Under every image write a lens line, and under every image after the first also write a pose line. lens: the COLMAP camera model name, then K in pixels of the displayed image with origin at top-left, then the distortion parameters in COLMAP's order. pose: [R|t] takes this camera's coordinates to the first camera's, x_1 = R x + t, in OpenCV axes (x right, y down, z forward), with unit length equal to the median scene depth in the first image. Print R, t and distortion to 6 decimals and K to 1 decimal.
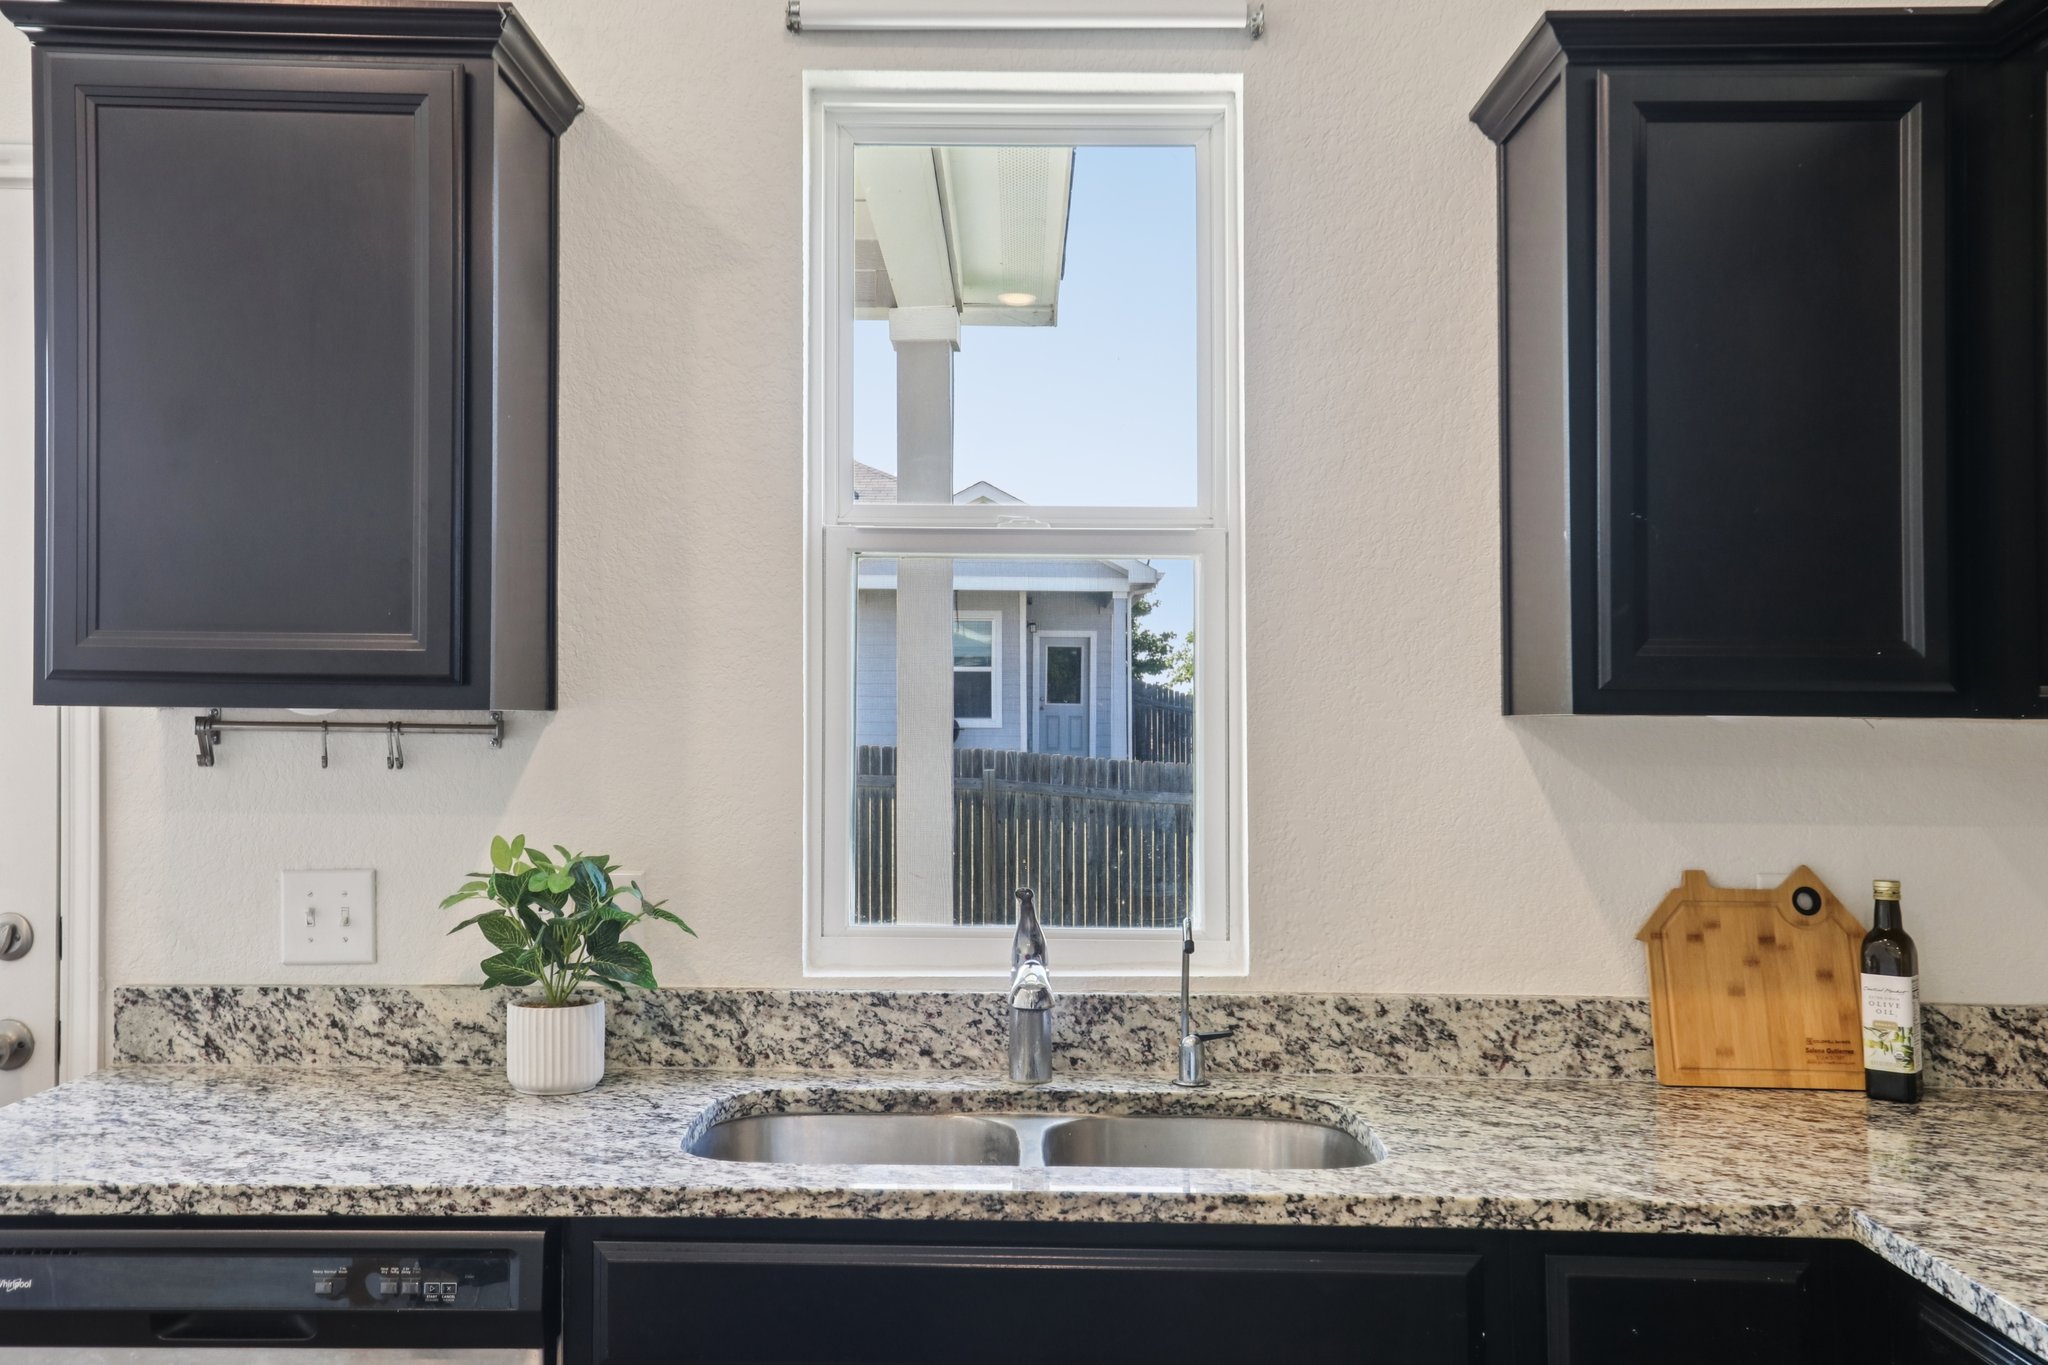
lens RADIAL K [[1879.6, 0, 971.9], [0, 1879.6, 688.8], [0, 0, 1]] dist [0.016730, 0.000000]
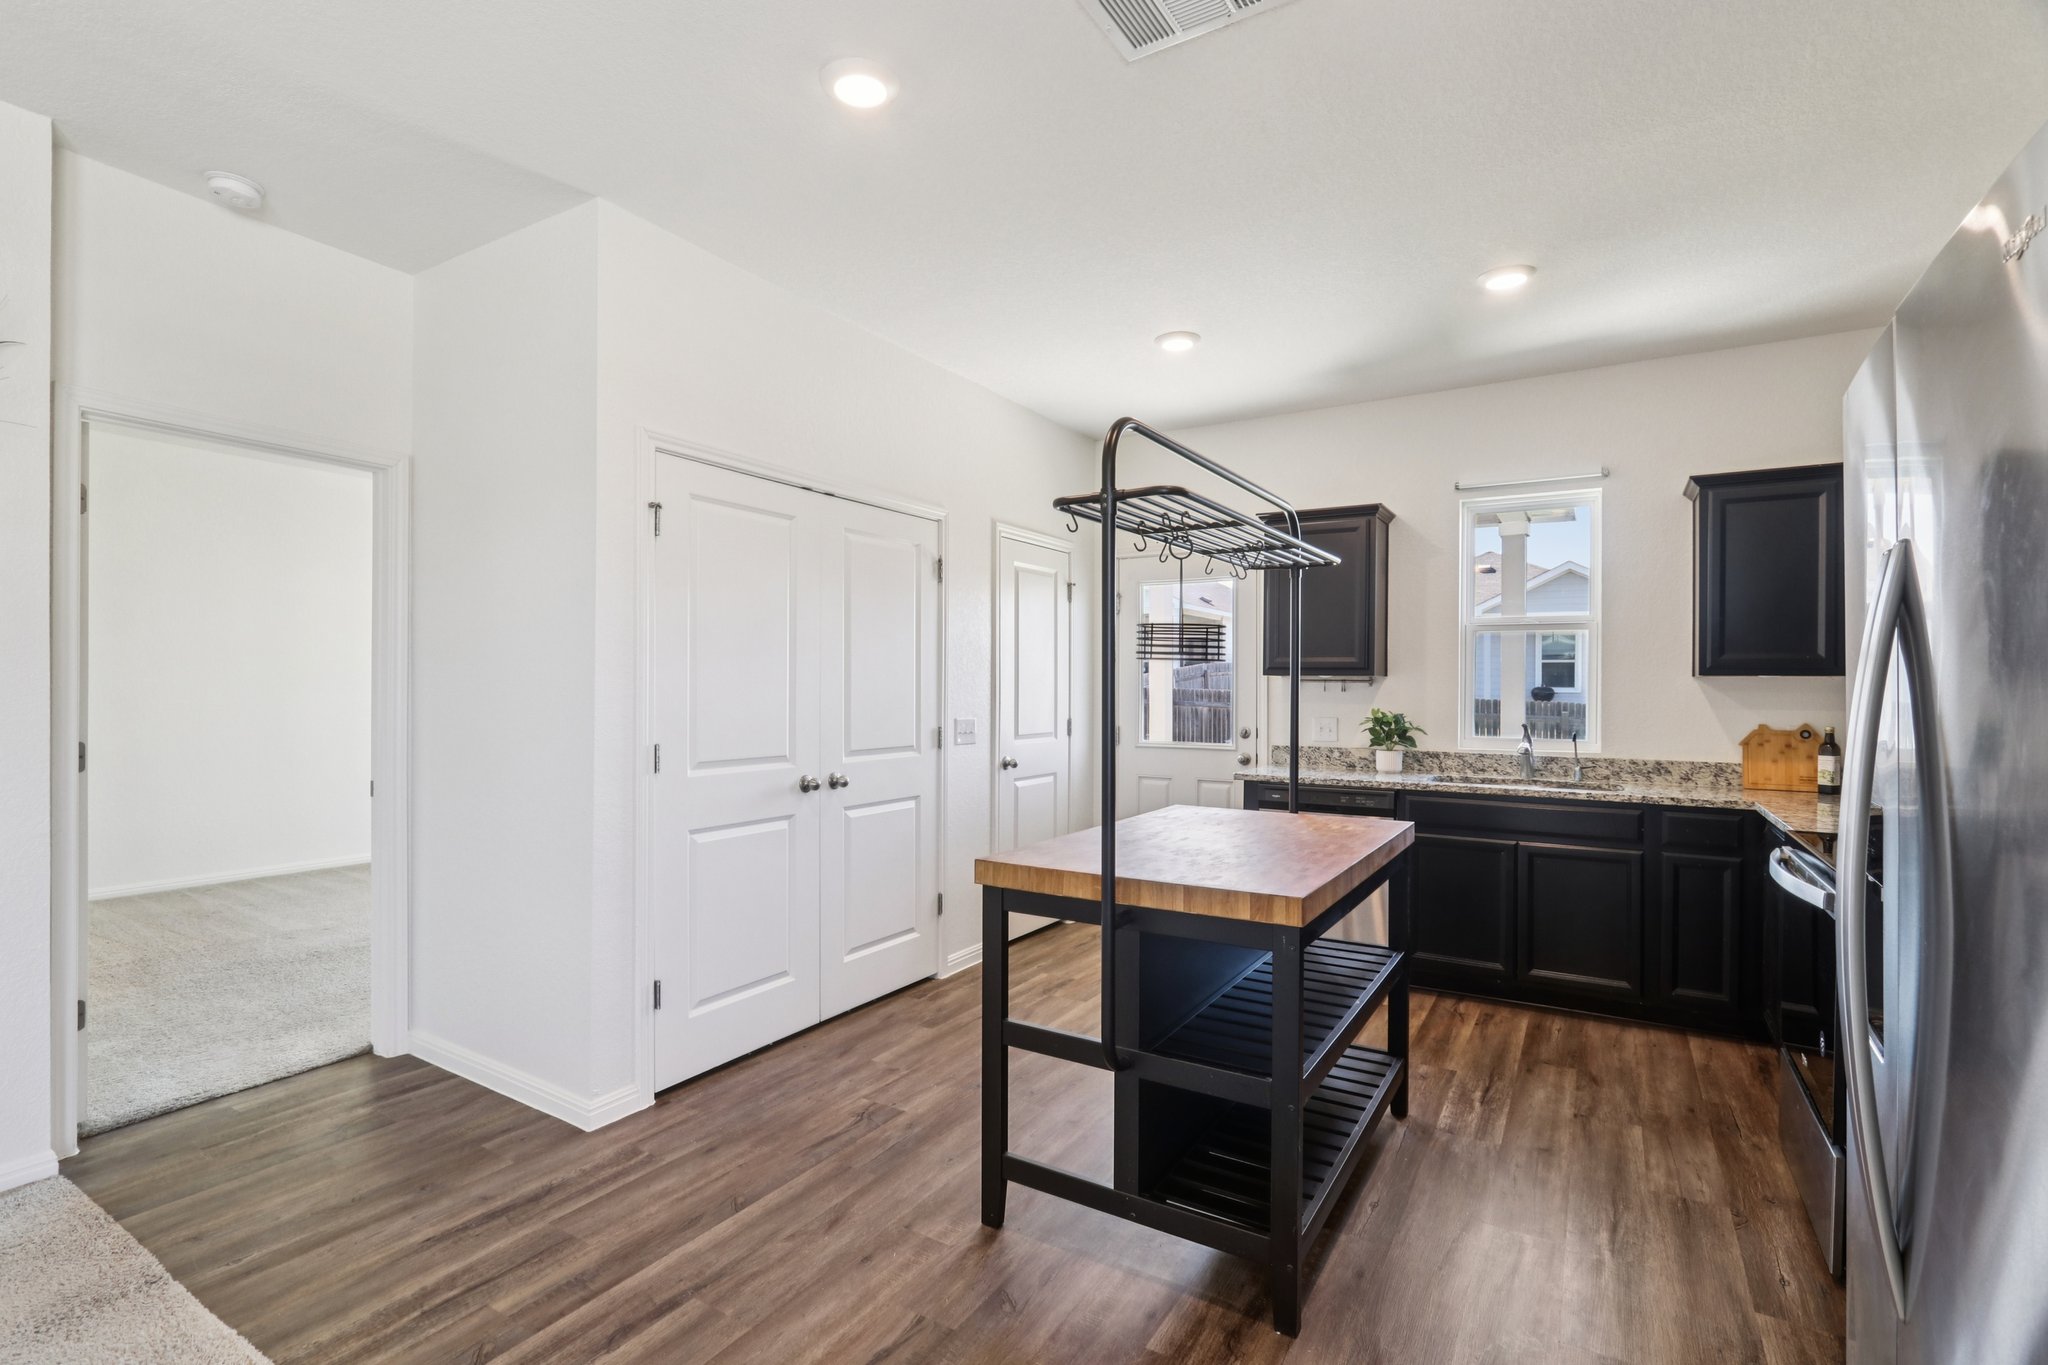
lens RADIAL K [[959.1, 0, 1002.6], [0, 959.1, 699.3], [0, 0, 1]] dist [-0.015959, 0.004155]
pose [[0.857931, 0.005898, -0.513730, 0.105905], [0.007753, 0.999672, 0.024425, 0.004288], [0.513706, -0.024938, 0.857604, -1.067977]]
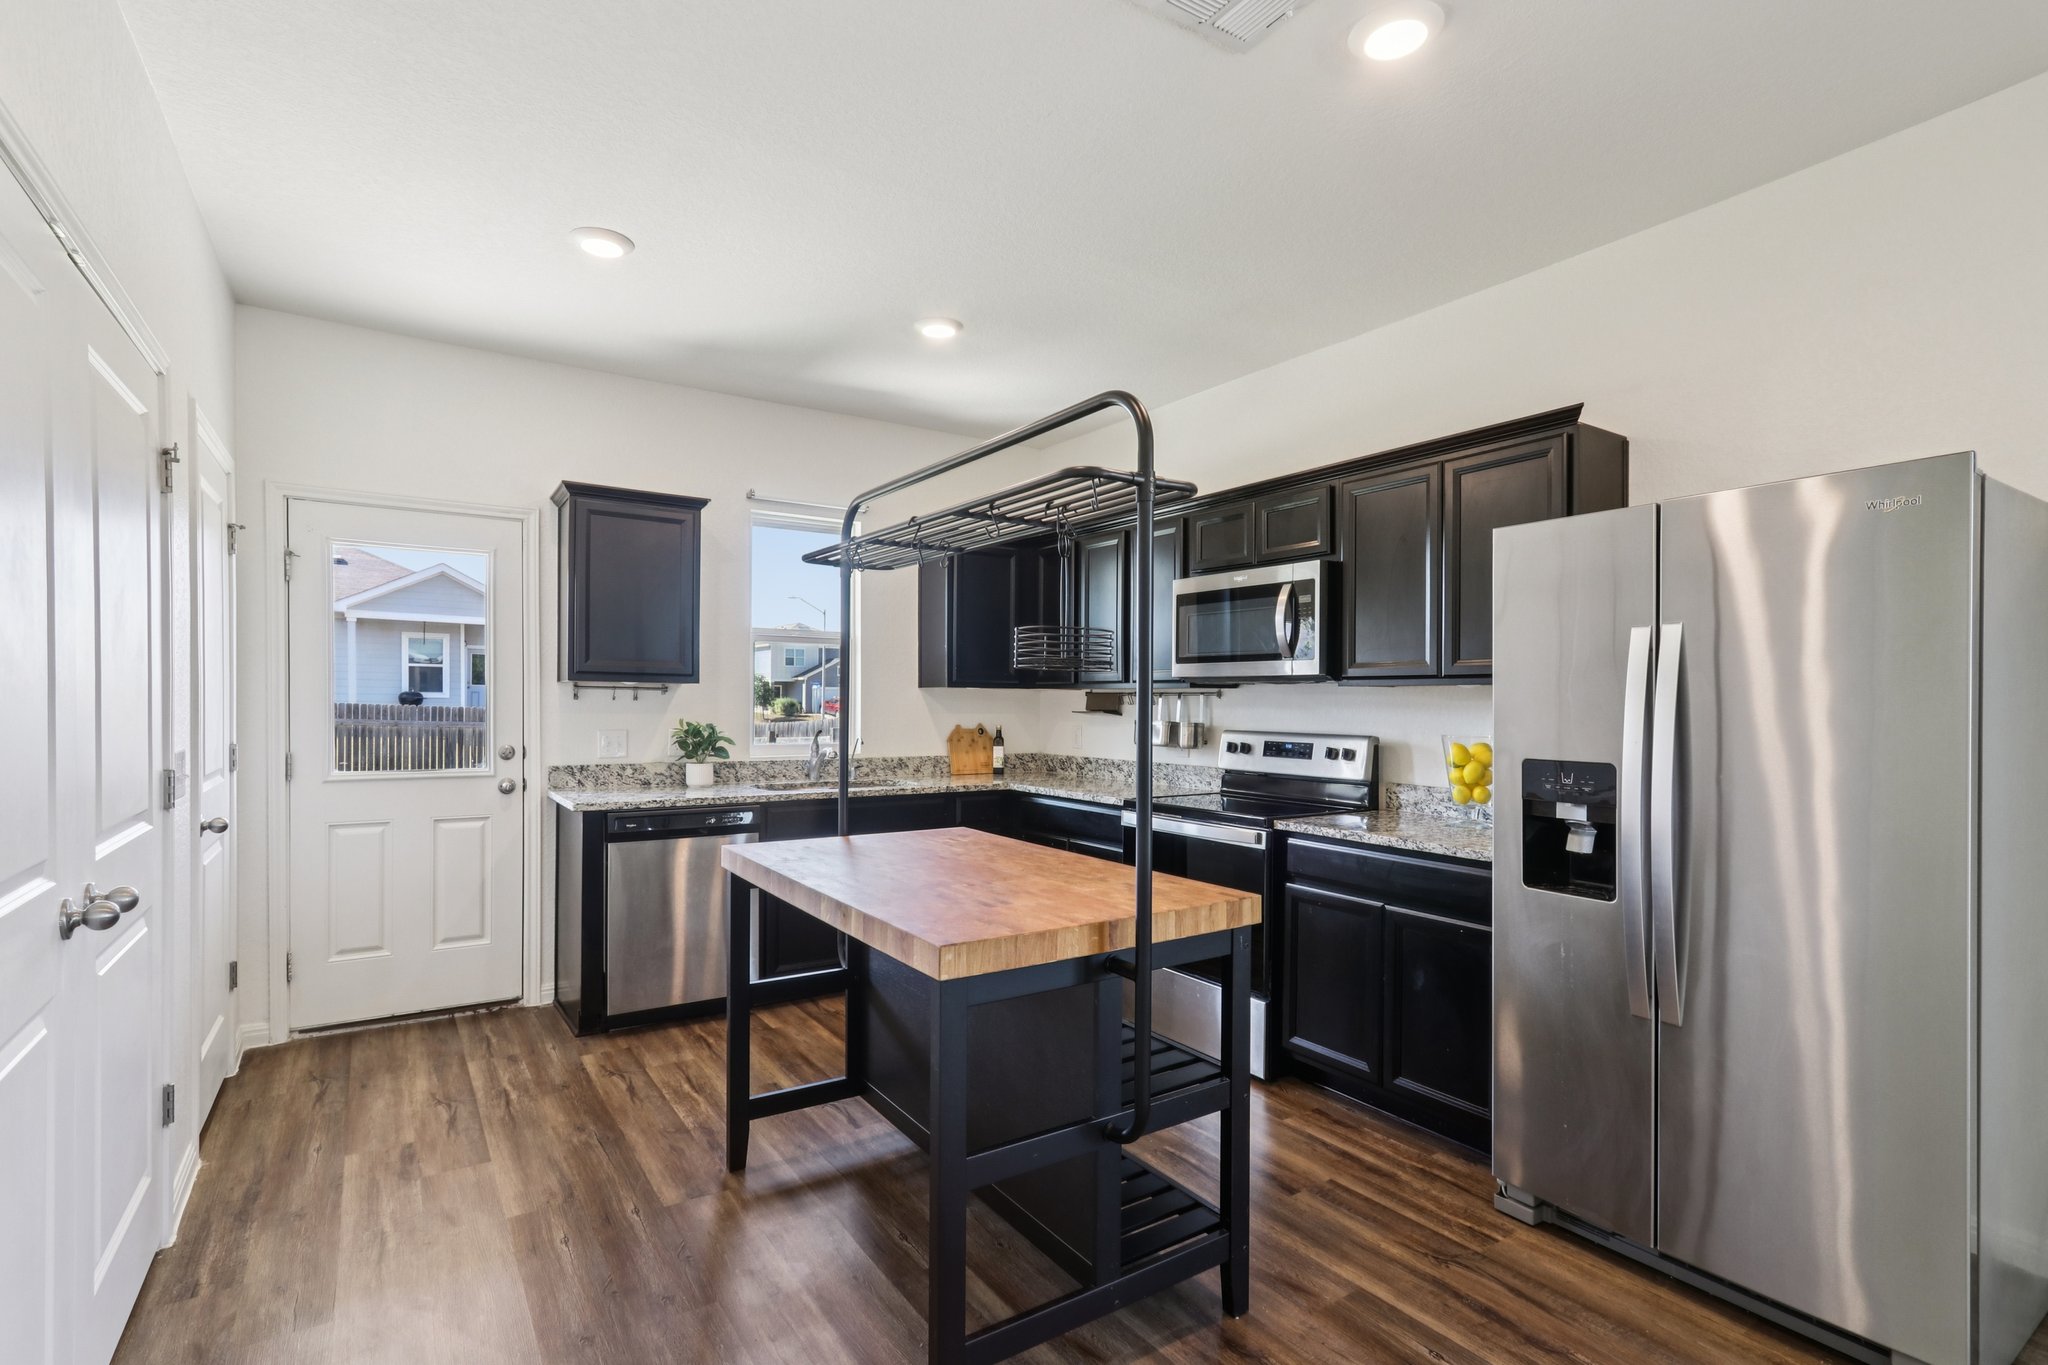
lens RADIAL K [[959.1, 0, 1009.2], [0, 959.1, 702.5], [0, 0, 1]] dist [-0.015959, 0.004155]
pose [[0.820490, 0.000337, 0.571661, -0.757047], [-0.013452, 0.999734, 0.018717, 0.004619], [-0.571503, -0.023047, 0.820276, -0.833158]]
